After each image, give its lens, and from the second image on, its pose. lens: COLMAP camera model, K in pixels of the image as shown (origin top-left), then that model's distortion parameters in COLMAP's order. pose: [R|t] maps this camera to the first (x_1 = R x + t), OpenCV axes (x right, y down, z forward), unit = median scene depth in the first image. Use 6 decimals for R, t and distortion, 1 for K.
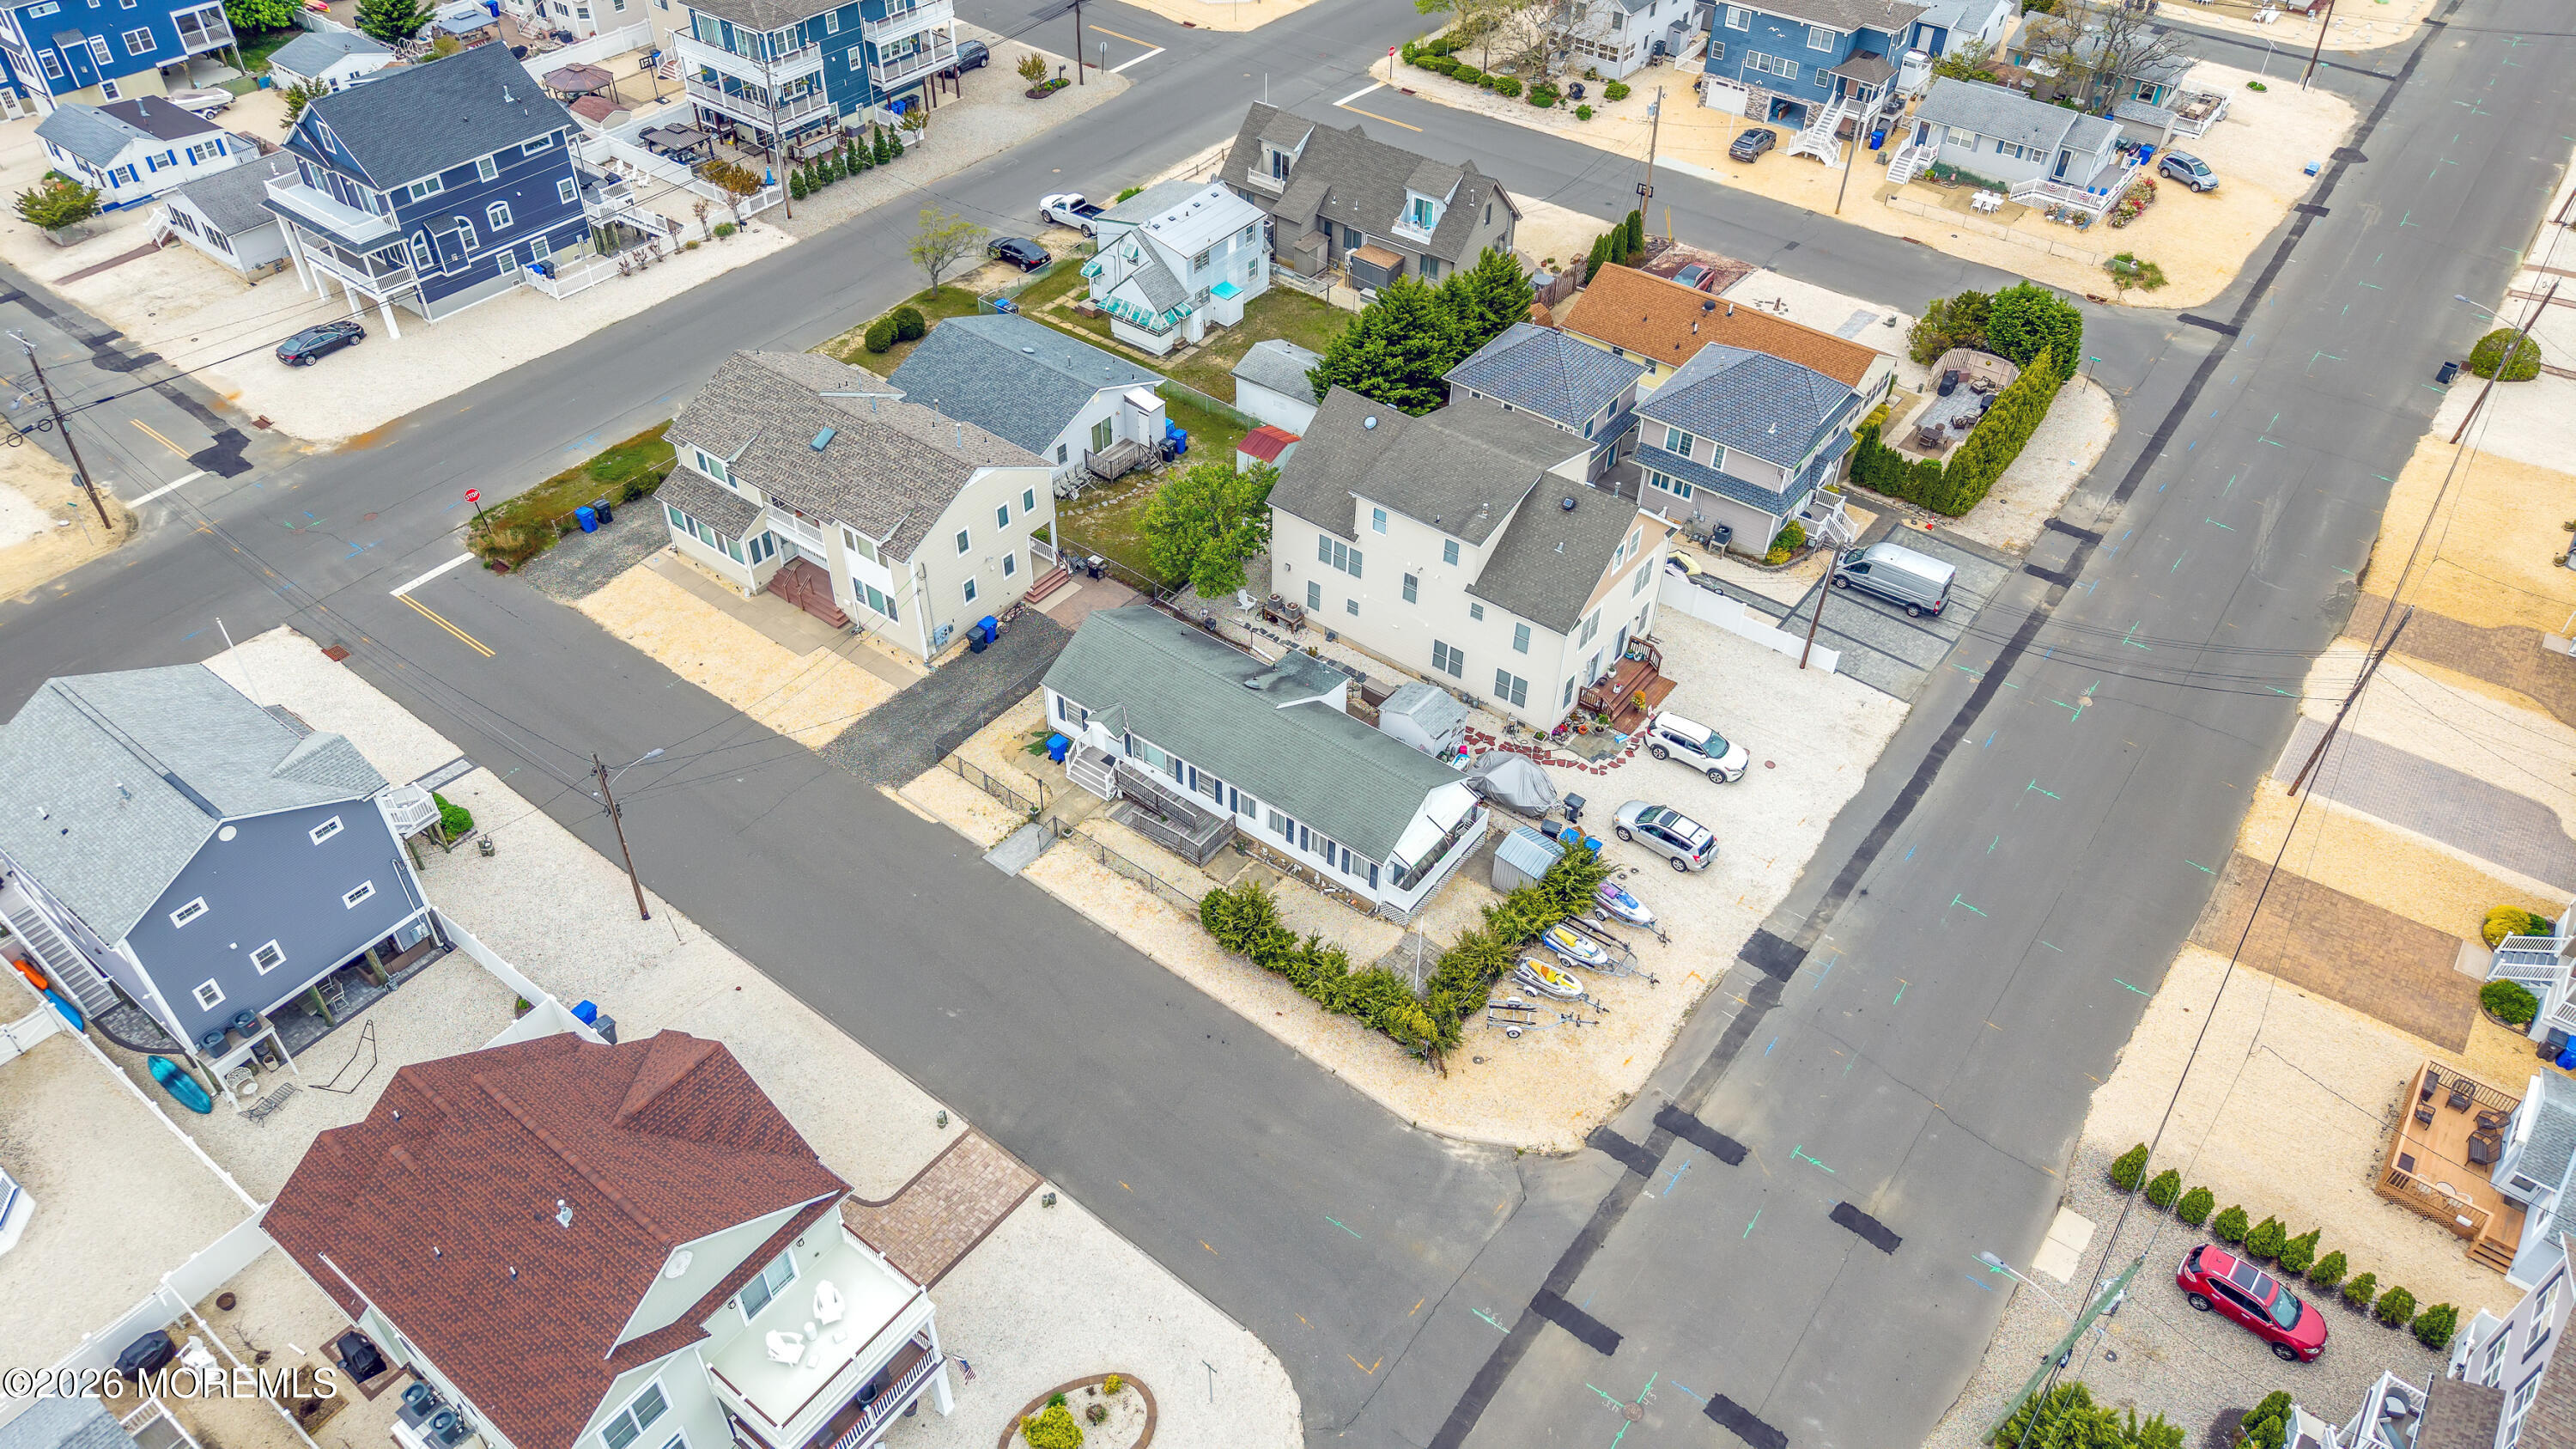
lens RADIAL K [[1737.7, 0, 1292.3], [0, 1737.7, 736.0], [0, 0, 1]] dist [0.009642, -0.004986]
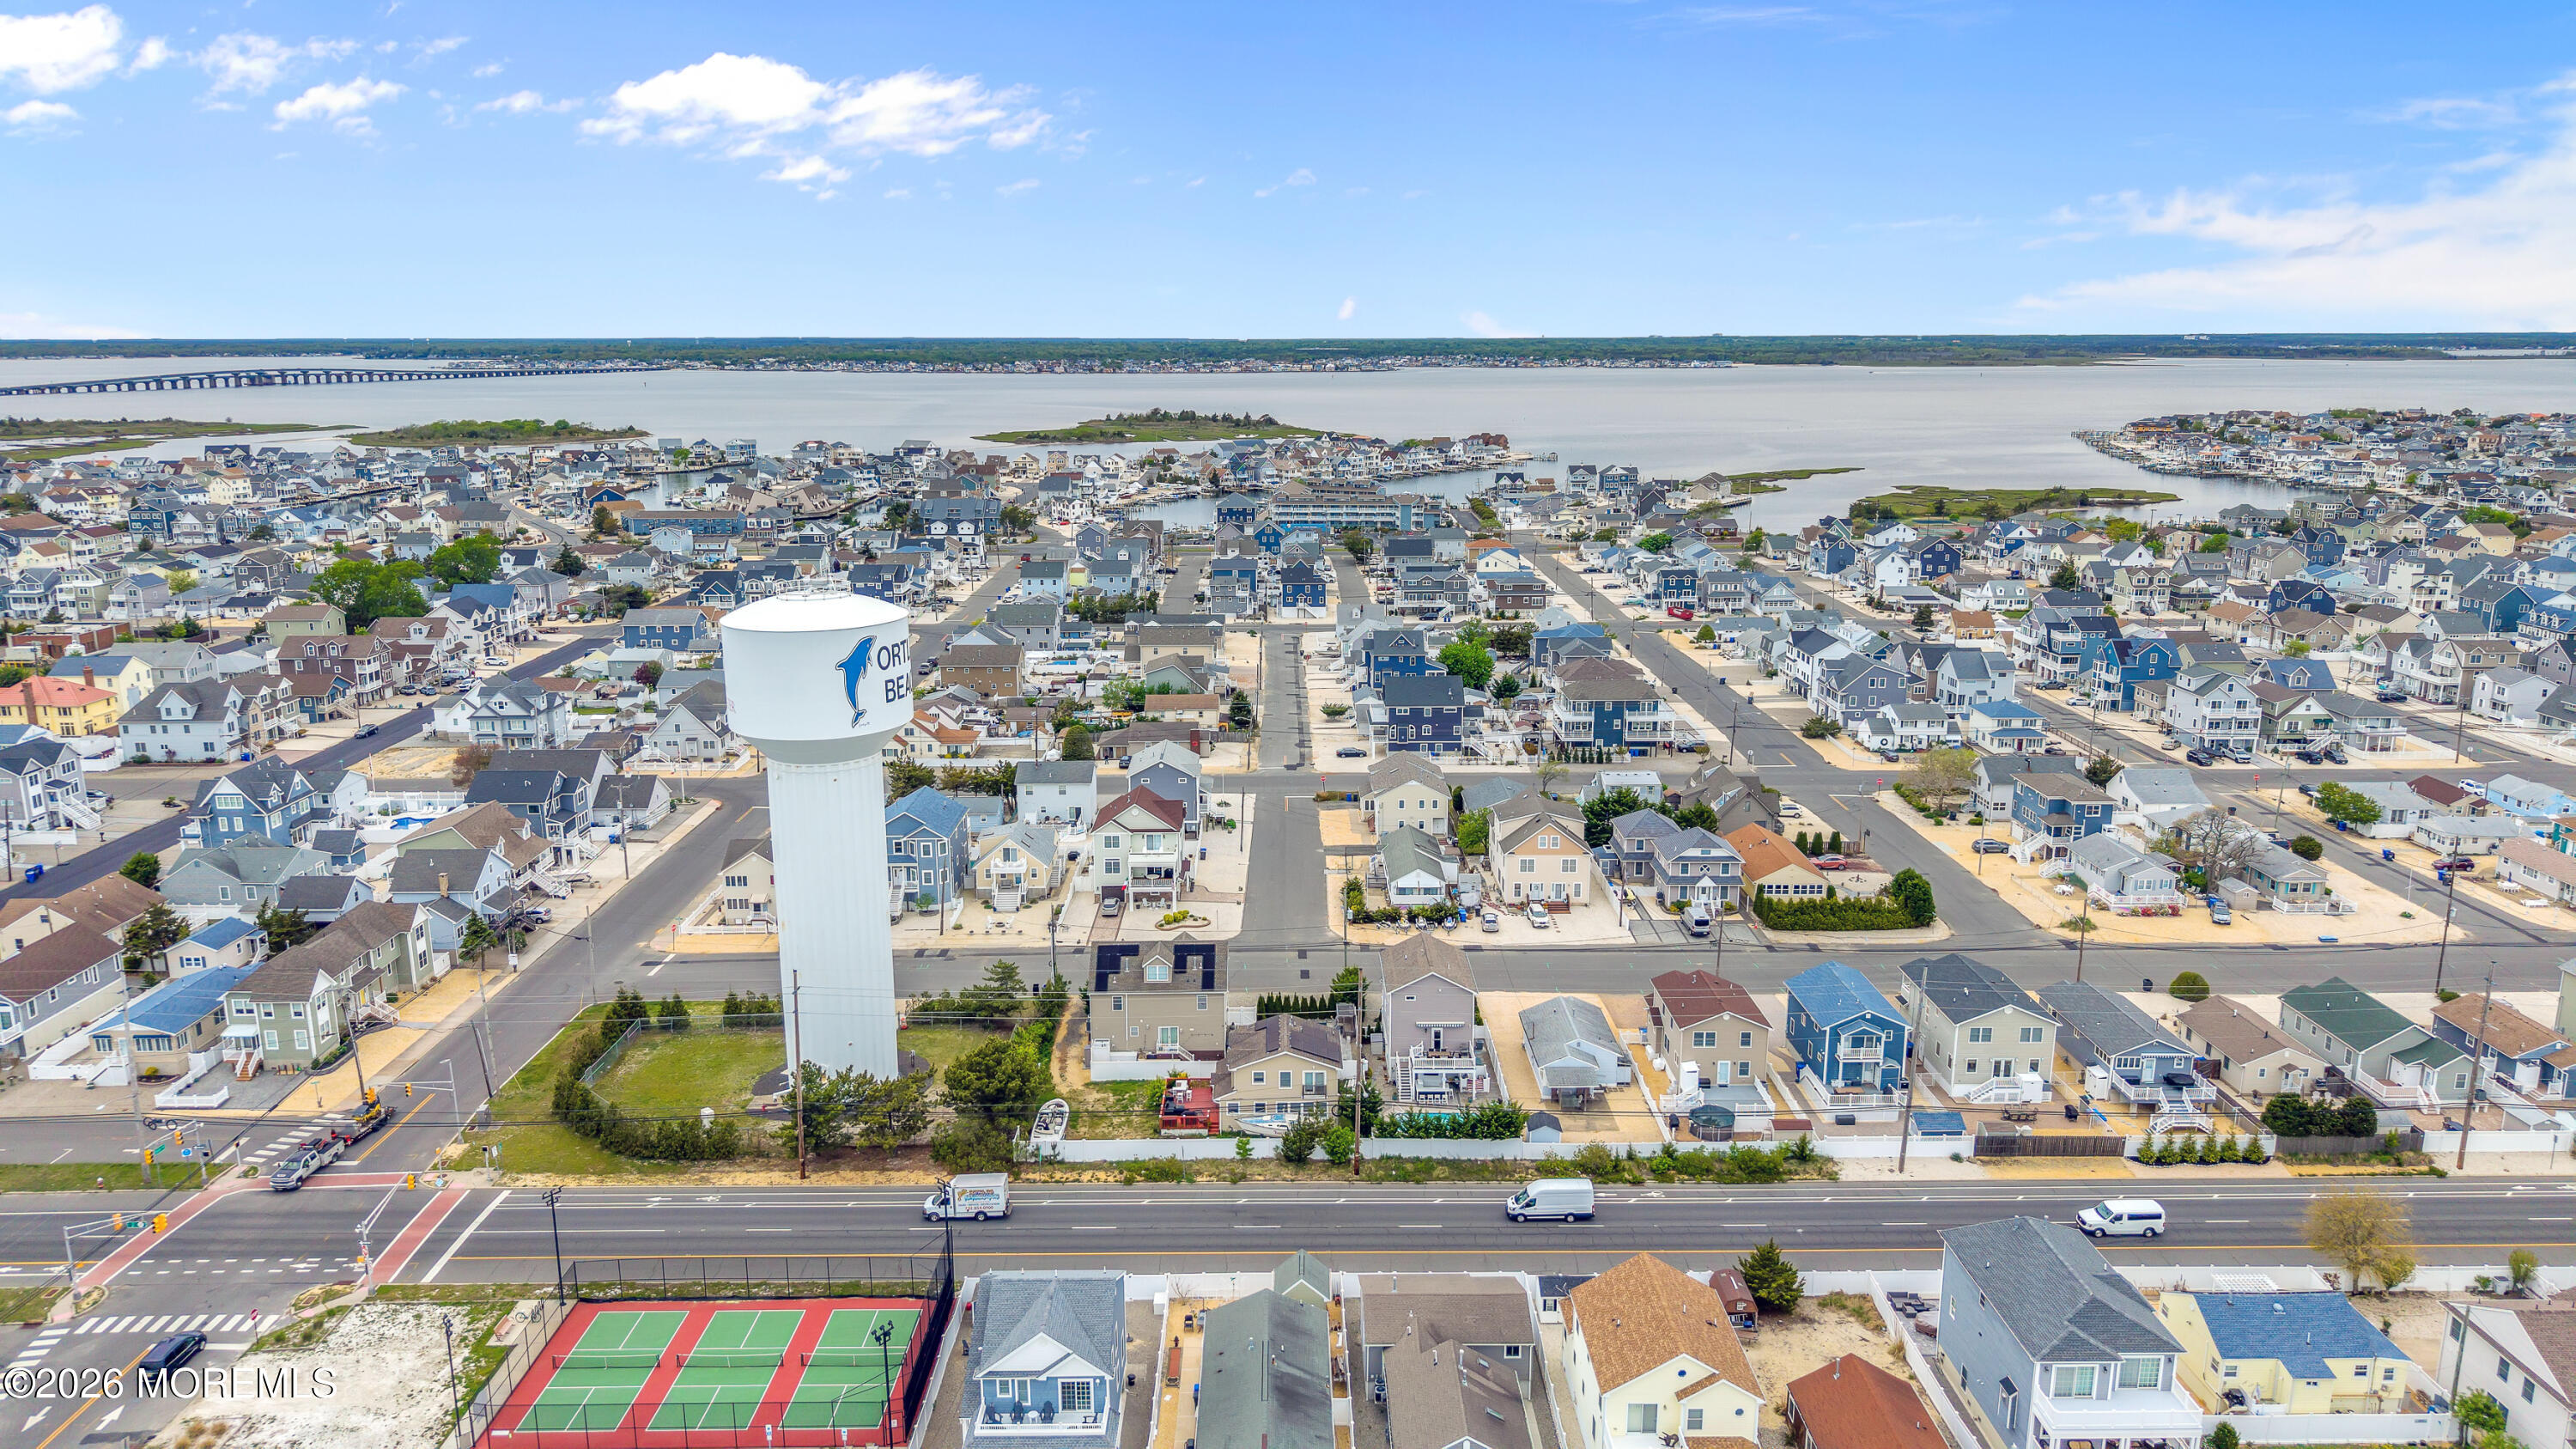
lens RADIAL K [[1720.7, 0, 1288.0], [0, 1720.7, 724.5], [0, 0, 1]] dist [0.022363, -0.002227]
pose [[0.612054, 0.156262, -0.775224, 1.668346], [-0.516665, 0.821158, -0.242396, 0.502114], [0.598705, 0.548891, 0.583328, -0.740632]]
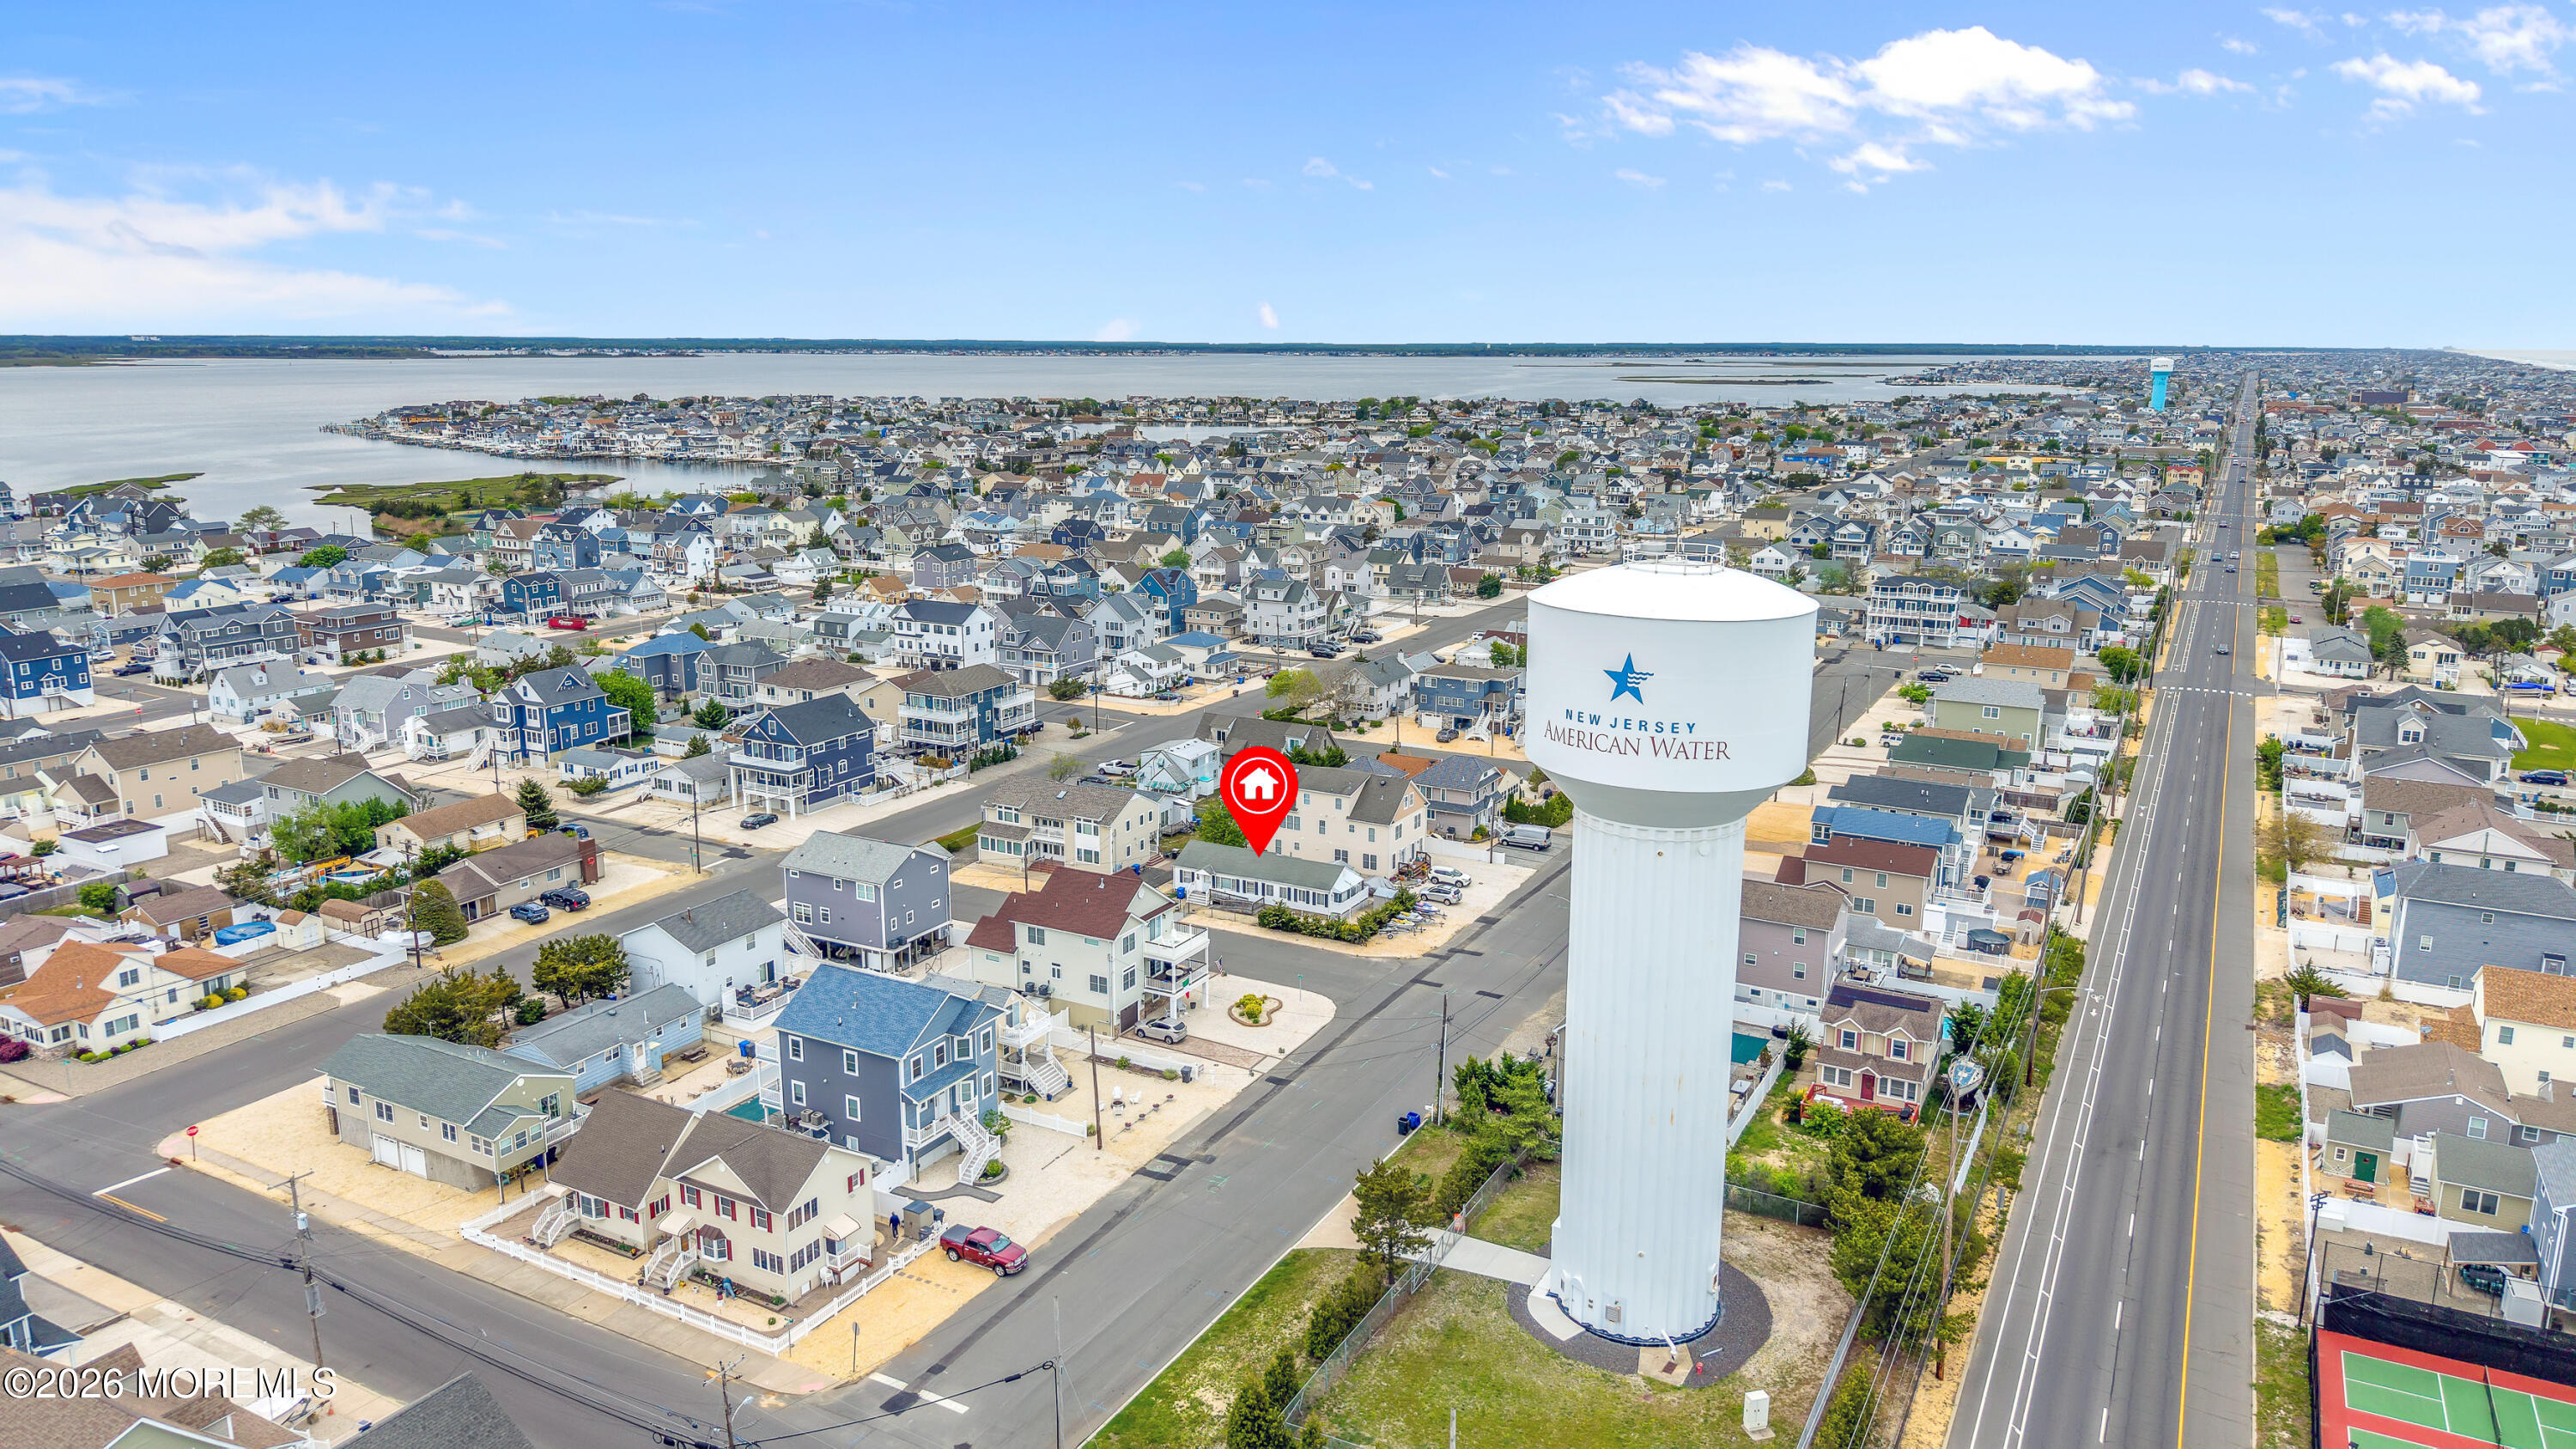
lens RADIAL K [[1720.8, 0, 1294.3], [0, 1720.8, 733.8], [0, 0, 1]] dist [0.051256, -0.071562]
pose [[0.988938, -0.045122, 0.141300, -0.259726], [0.107537, 0.874221, -0.473469, 0.799290], [-0.102164, 0.483426, 0.869403, -0.966013]]
